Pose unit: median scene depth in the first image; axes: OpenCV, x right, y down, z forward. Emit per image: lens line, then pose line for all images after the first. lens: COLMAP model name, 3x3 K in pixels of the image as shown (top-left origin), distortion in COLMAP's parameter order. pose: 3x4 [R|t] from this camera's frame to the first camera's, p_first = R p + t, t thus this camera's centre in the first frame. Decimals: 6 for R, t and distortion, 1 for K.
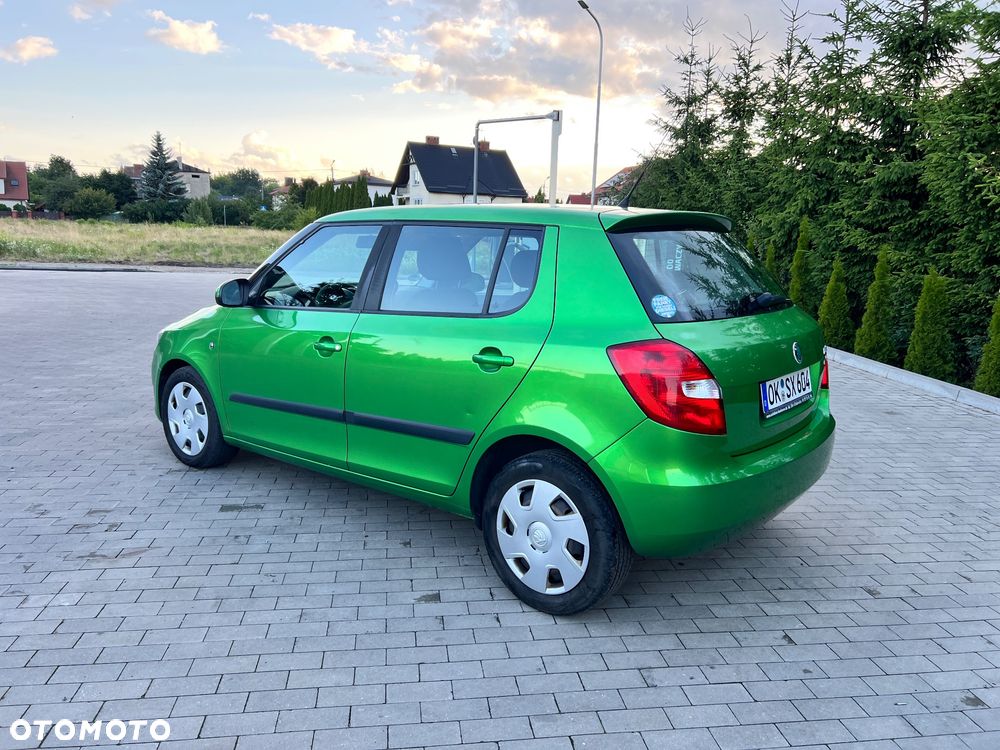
lens RADIAL K [[753.2, 0, 500.7], [0, 753.2, 367.3], [0, 0, 1]] dist [0.053566, -0.058358]
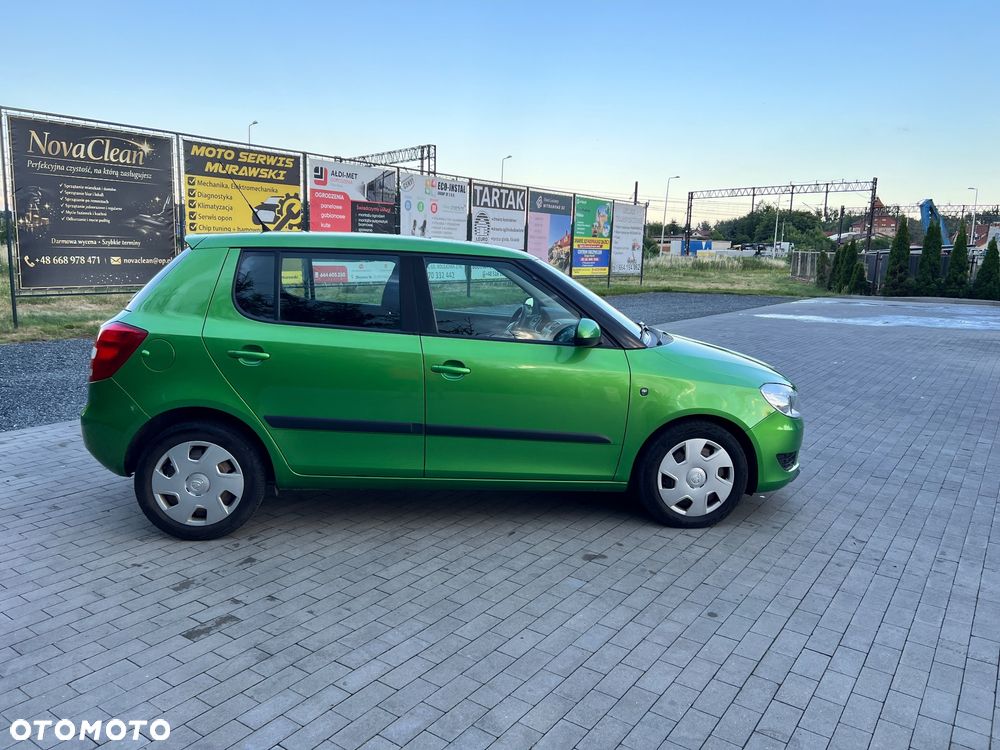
lens RADIAL K [[753.2, 0, 506.4], [0, 753.2, 370.3], [0, 0, 1]] dist [0.053566, -0.058358]
pose [[-0.679025, 0.073855, -0.730390, 0.739522], [-0.176216, 0.949441, 0.259828, -0.344899], [0.712652, 0.305136, -0.631680, 1.904598]]
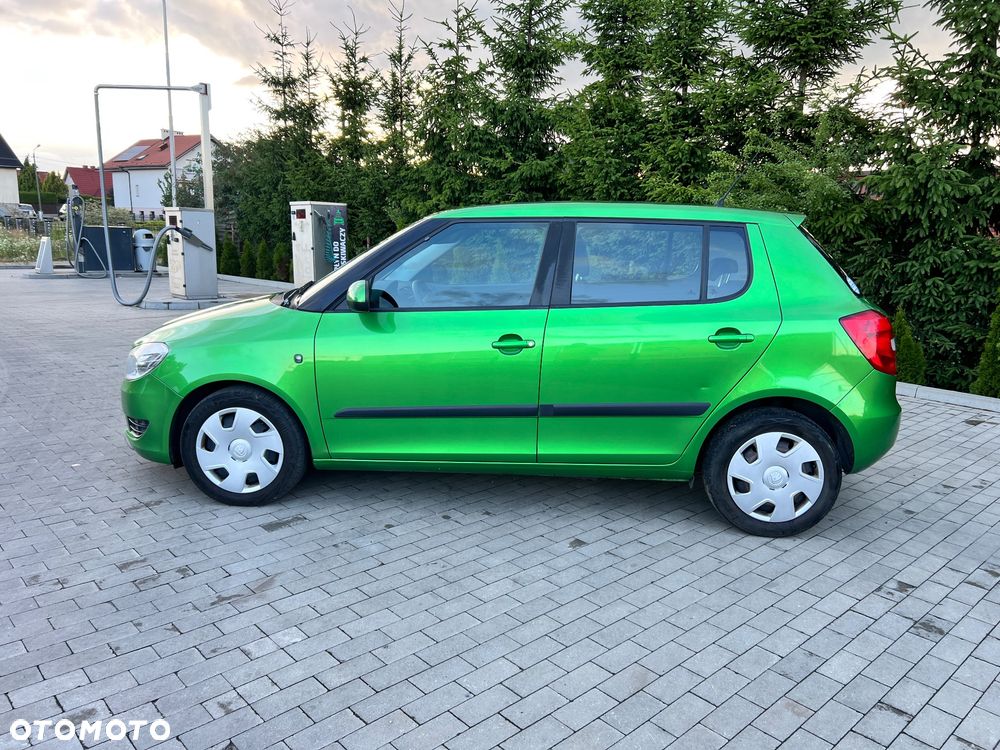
lens RADIAL K [[753.2, 0, 503.5], [0, 753.2, 376.5], [0, 0, 1]] dist [0.053566, -0.058358]
pose [[0.819834, -0.115450, 0.560842, -0.619143], [0.095216, 0.993313, 0.065290, -0.028118], [-0.564629, -0.000126, 0.825345, 0.081836]]
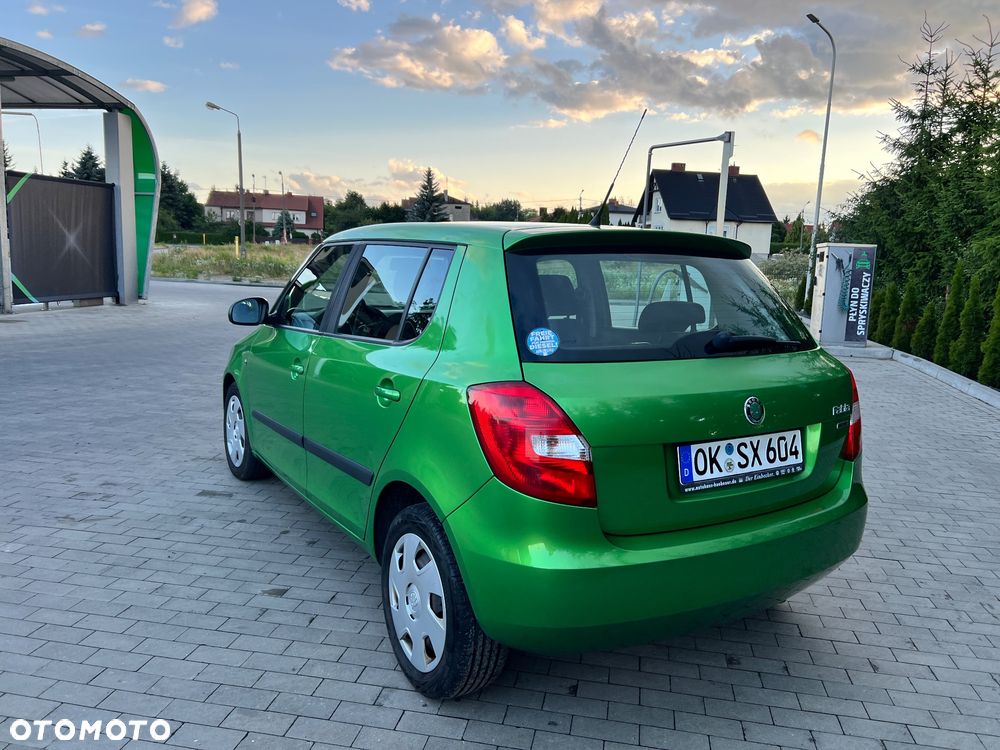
lens RADIAL K [[753.2, 0, 505.3], [0, 753.2, 367.4], [0, 0, 1]] dist [0.053566, -0.058358]
pose [[0.948247, 0.054991, -0.312735, 0.402463], [-0.065926, 0.997524, -0.024492, -0.002581], [0.310614, 0.043842, 0.949525, 0.059863]]
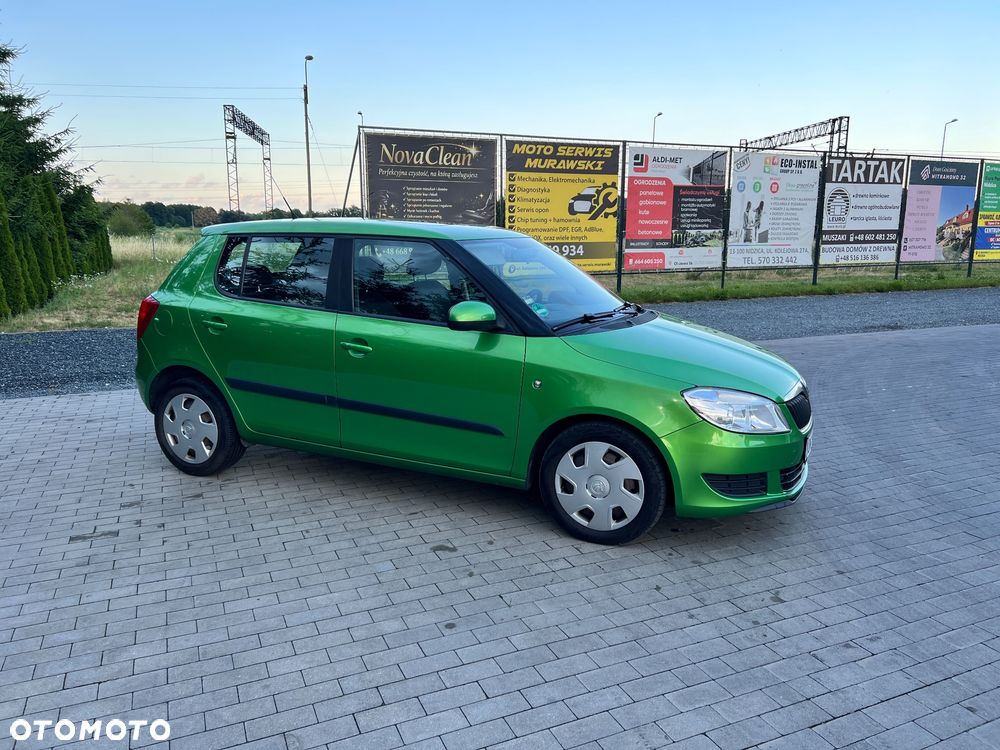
lens RADIAL K [[753.2, 0, 502.2], [0, 753.2, 372.1], [0, 0, 1]] dist [0.053566, -0.058358]
pose [[-0.961749, 0.024938, -0.272795, 0.161002], [-0.074007, 0.935162, 0.346404, -0.416616], [0.263747, 0.353342, -0.897545, 2.219524]]
